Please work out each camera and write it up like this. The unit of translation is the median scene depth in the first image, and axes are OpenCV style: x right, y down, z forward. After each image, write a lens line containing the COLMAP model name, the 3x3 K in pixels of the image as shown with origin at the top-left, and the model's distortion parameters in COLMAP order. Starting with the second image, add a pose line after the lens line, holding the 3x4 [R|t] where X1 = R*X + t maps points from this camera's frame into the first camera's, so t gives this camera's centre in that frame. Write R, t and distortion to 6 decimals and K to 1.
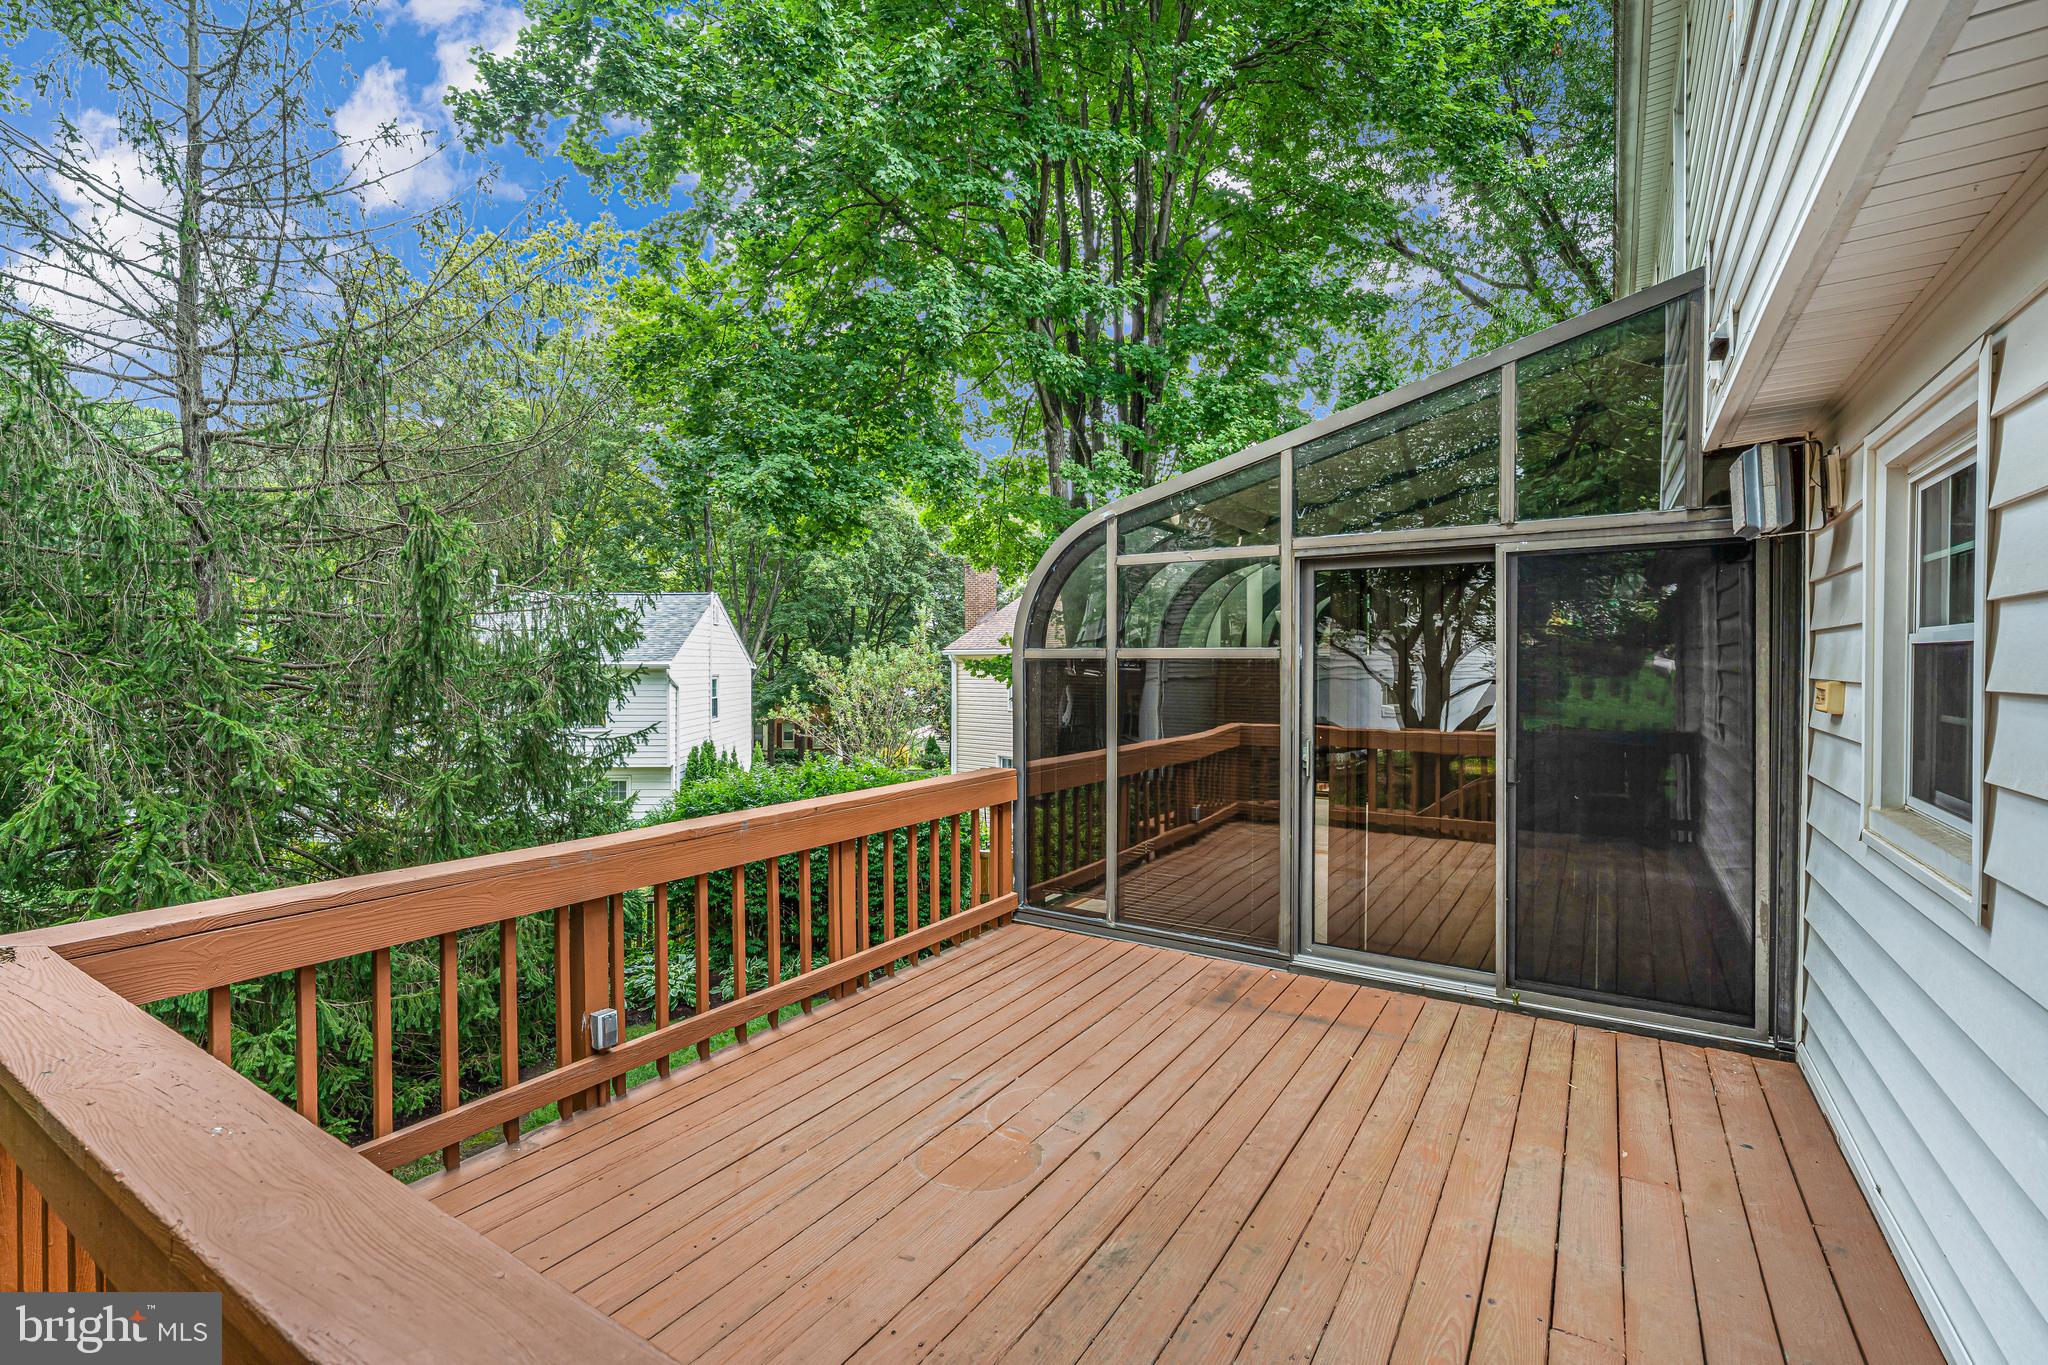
lens RADIAL K [[916.0, 0, 1023.1], [0, 916.0, 677.1], [0, 0, 1]] dist [-0.009131, -0.000097]
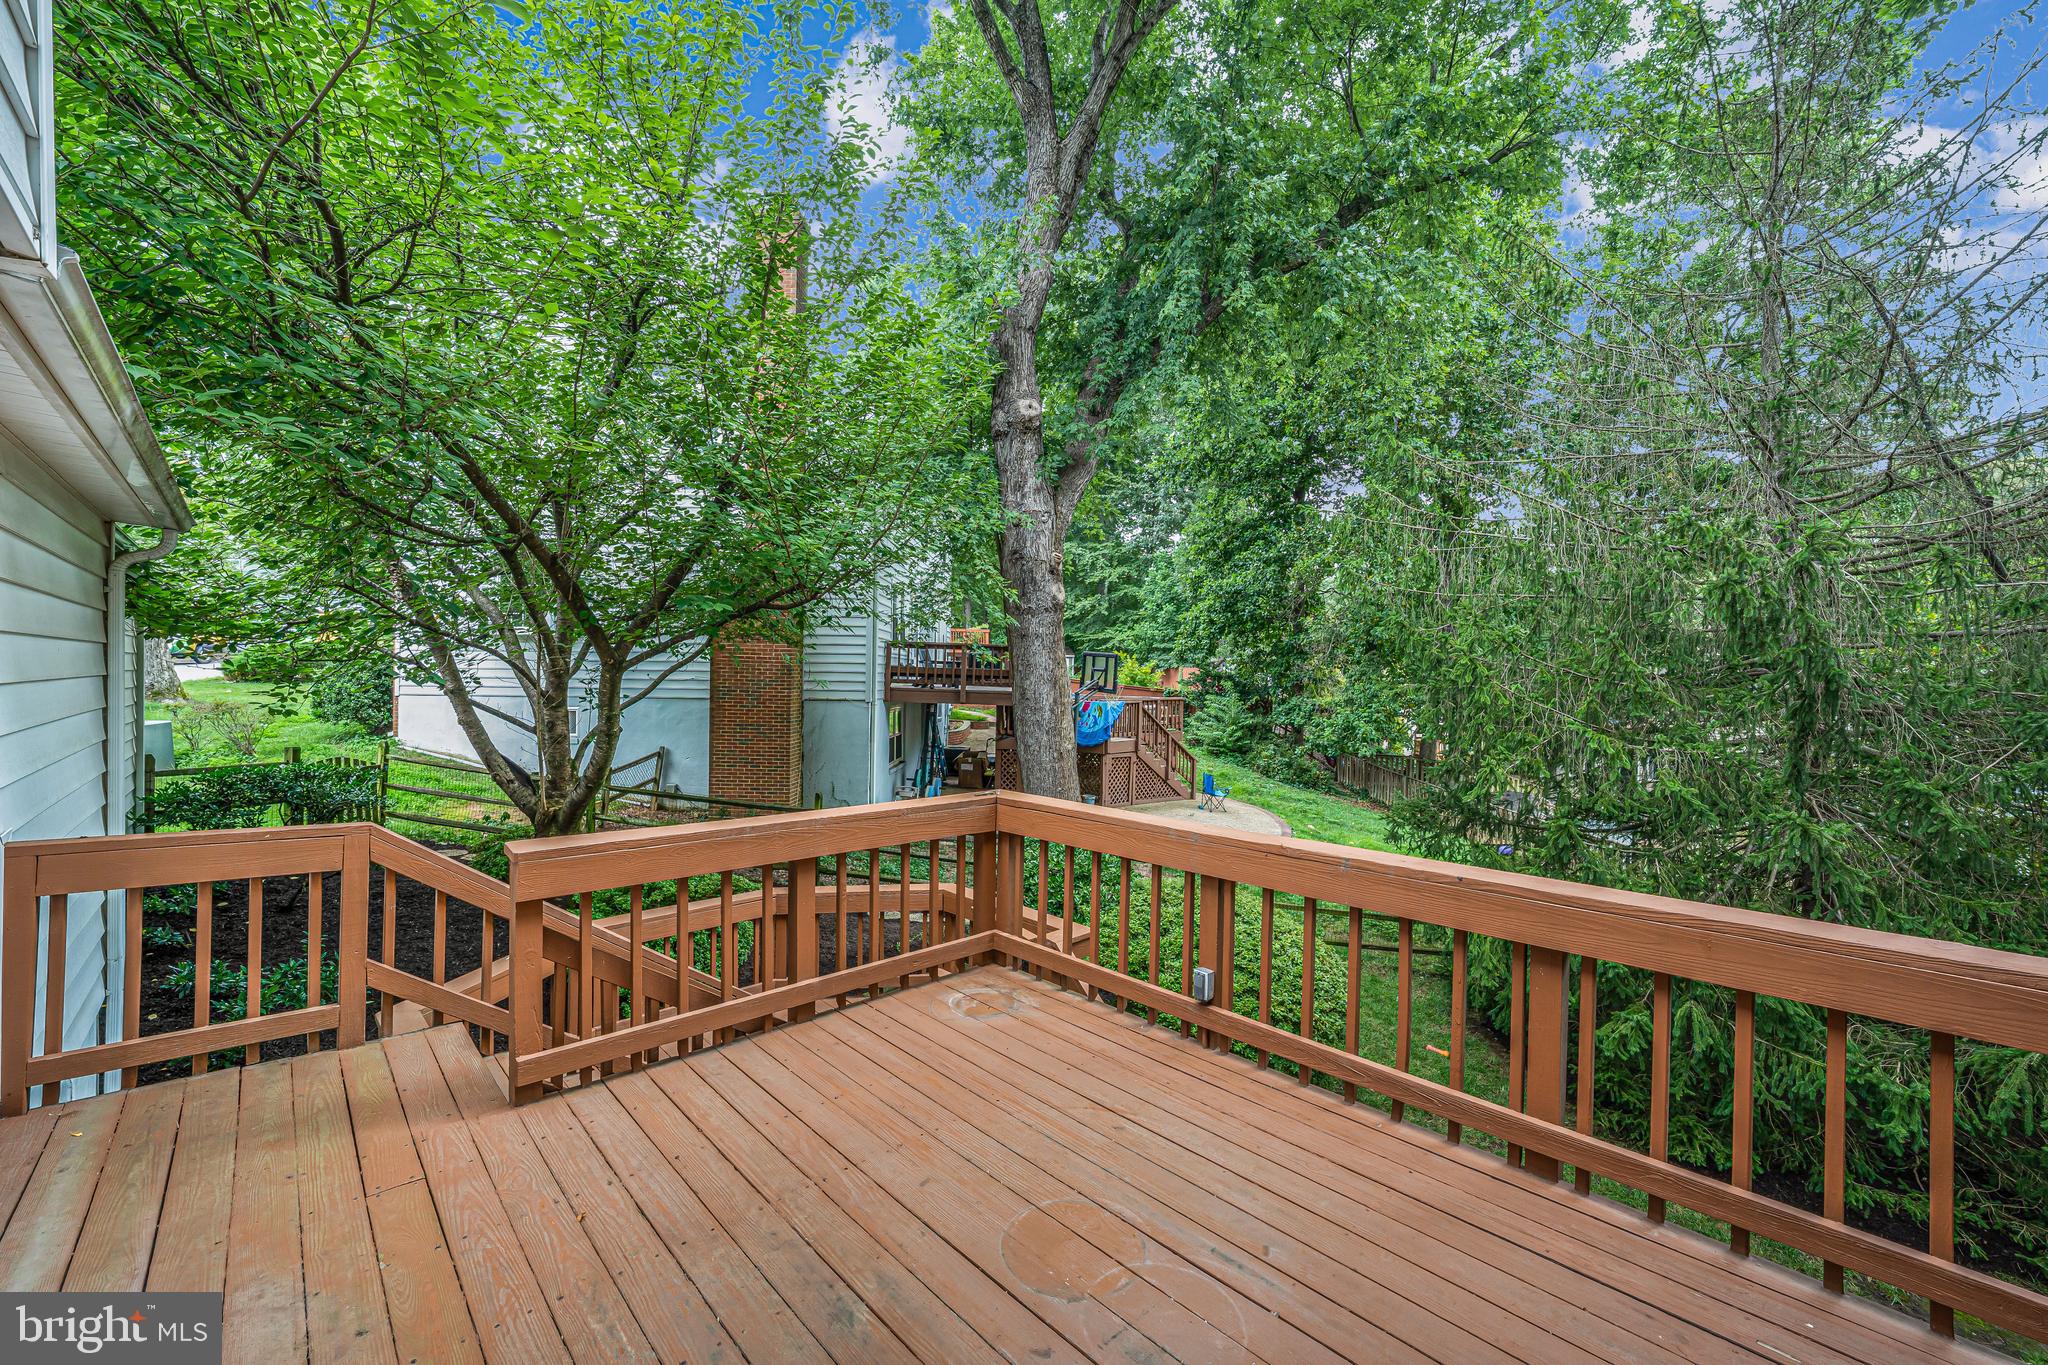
lens RADIAL K [[835.7, 0, 1023.4], [0, 835.7, 680.8], [0, 0, 1]] dist [-0.001090, -0.000185]
pose [[-0.260708, -0.001813, -0.965416, 0.656274], [-0.023383, 0.999717, 0.004438, -0.010219], [0.965134, 0.023732, -0.260677, 1.038560]]
